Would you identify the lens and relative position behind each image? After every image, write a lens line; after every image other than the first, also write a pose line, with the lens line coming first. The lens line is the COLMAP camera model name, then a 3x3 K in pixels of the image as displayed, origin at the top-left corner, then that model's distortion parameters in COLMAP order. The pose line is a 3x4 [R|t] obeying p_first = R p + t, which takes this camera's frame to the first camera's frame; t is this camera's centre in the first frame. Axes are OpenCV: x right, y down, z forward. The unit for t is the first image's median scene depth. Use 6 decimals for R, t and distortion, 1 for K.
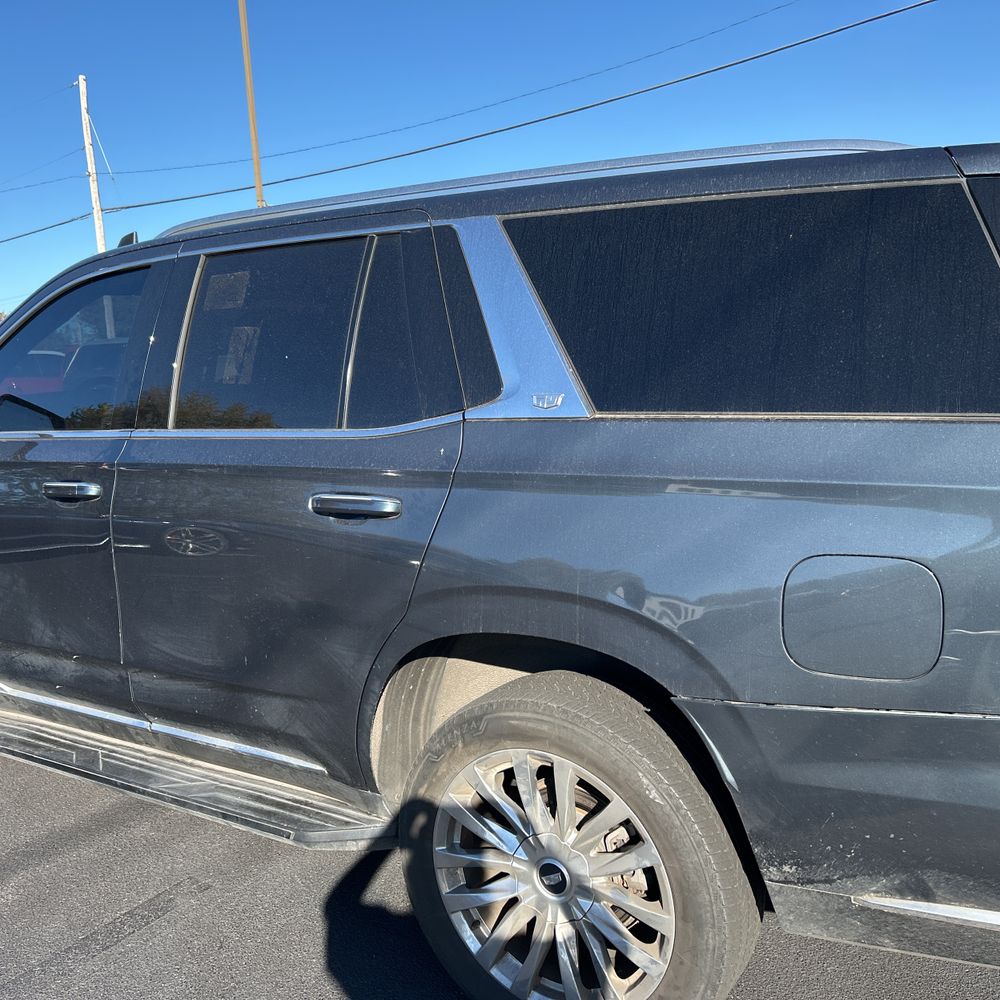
lens RADIAL K [[1017.3, 0, 490.8], [0, 1017.3, 502.6], [0, 0, 1]] dist [0.020441, 0.000000]
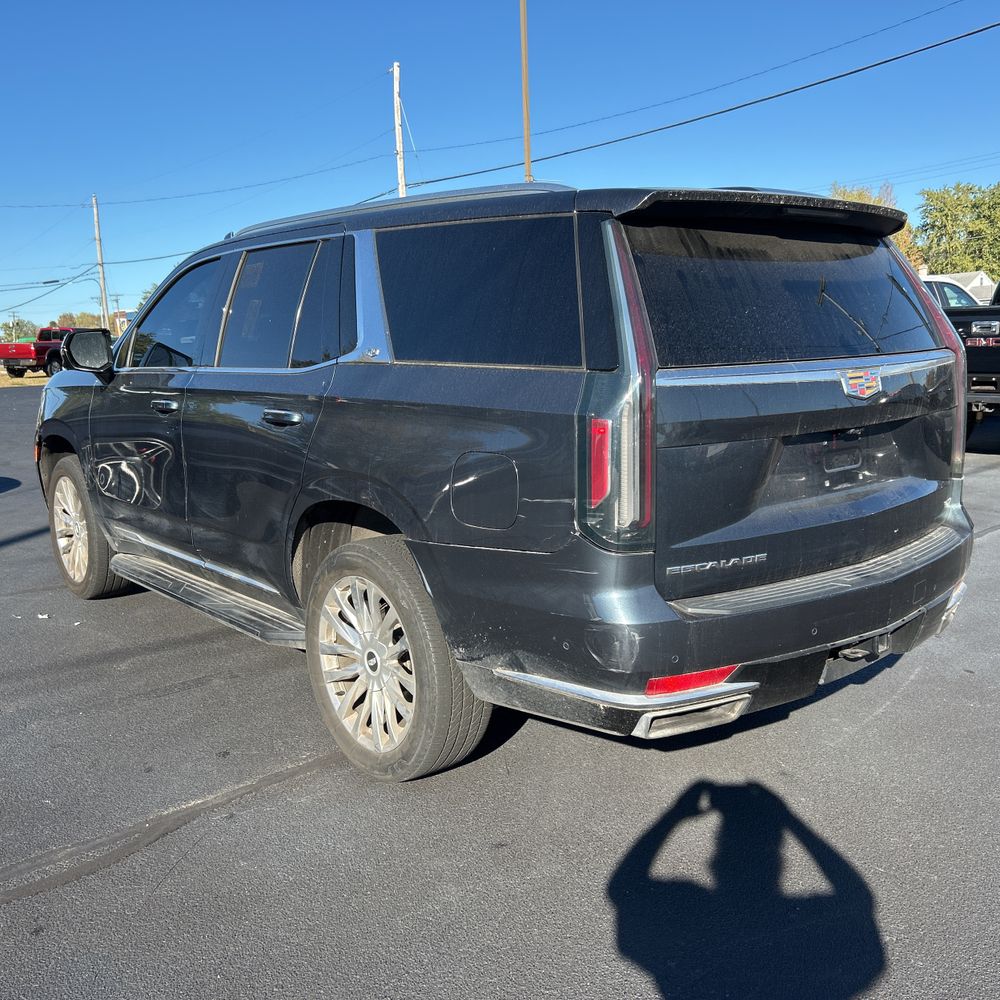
lens RADIAL K [[1017.3, 0, 507.4], [0, 1017.3, 500.1], [0, 0, 1]] dist [0.020441, 0.000000]
pose [[0.958658, 0.069474, -0.275949, 0.568188], [-0.061228, 0.997385, 0.038396, 0.043604], [0.277895, -0.019913, 0.960405, -0.361440]]
